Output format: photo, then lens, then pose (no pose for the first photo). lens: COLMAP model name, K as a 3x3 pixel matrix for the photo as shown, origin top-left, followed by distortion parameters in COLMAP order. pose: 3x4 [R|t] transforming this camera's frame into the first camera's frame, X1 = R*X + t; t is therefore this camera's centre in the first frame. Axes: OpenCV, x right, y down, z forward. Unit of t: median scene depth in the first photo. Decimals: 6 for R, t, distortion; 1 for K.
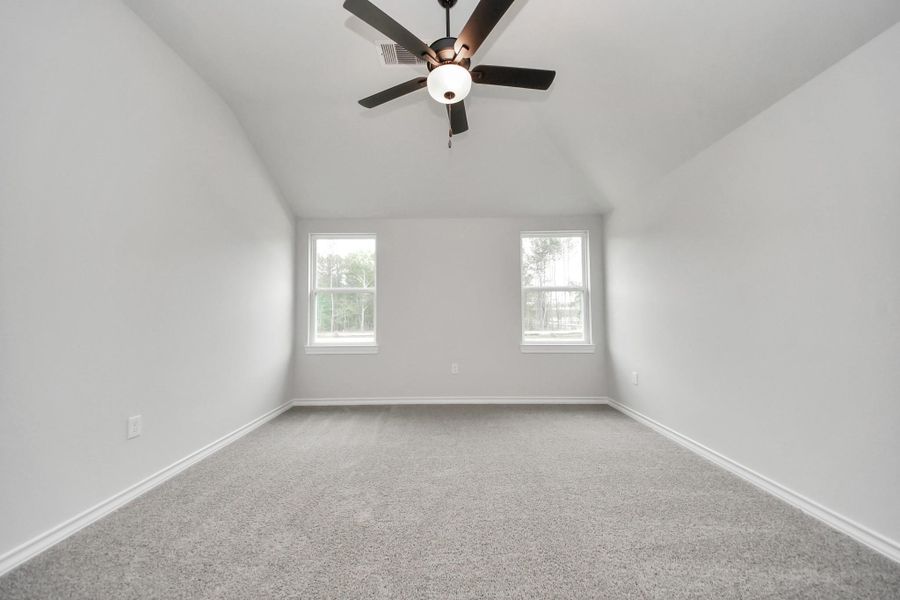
lens RADIAL K [[321.6, 0, 451.9], [0, 321.6, 301.2], [0, 0, 1]] dist [0.012577, -0.003281]
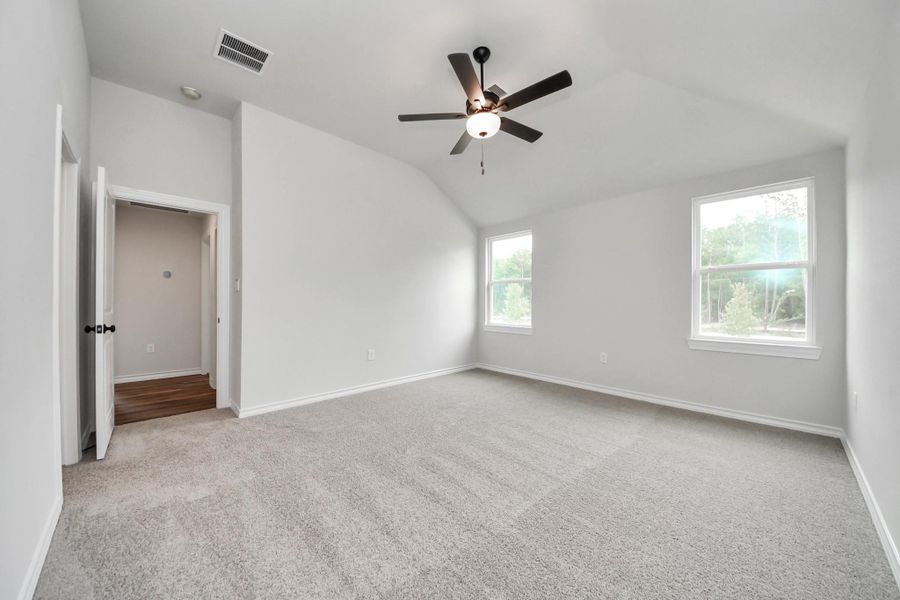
lens RADIAL K [[321.6, 0, 449.1], [0, 321.6, 300.5], [0, 0, 1]] dist [0.012577, -0.003281]
pose [[0.690547, 0.003658, -0.723278, 0.396028], [0.024741, 0.999283, 0.028675, -0.001360], [0.722864, -0.037696, 0.689962, -0.012721]]
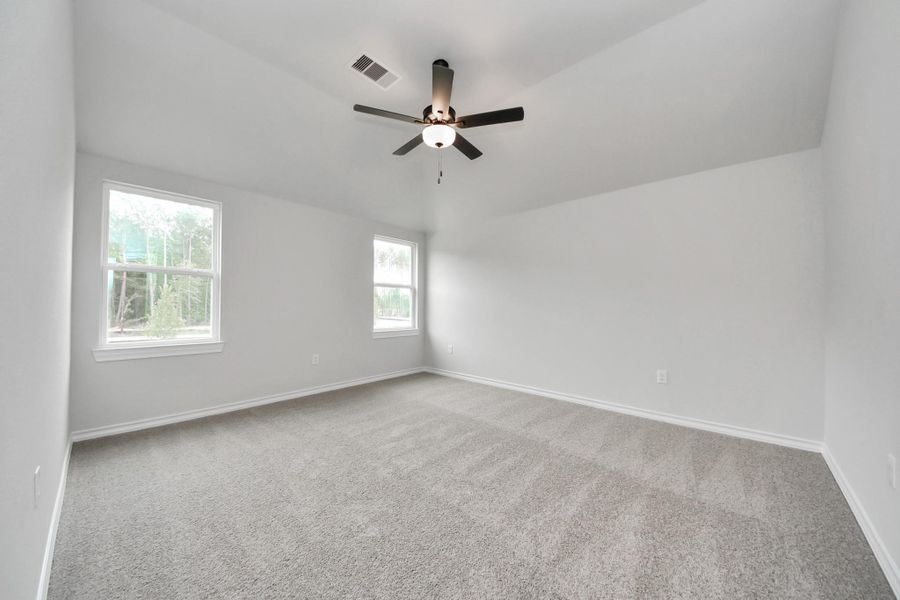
lens RADIAL K [[321.6, 0, 451.8], [0, 321.6, 302.4], [0, 0, 1]] dist [0.012577, -0.003281]
pose [[0.666784, 0.019506, 0.744996, -0.461941], [-0.043506, 0.998971, 0.012782, 0.002079], [-0.743980, -0.040934, 0.666946, 0.014295]]
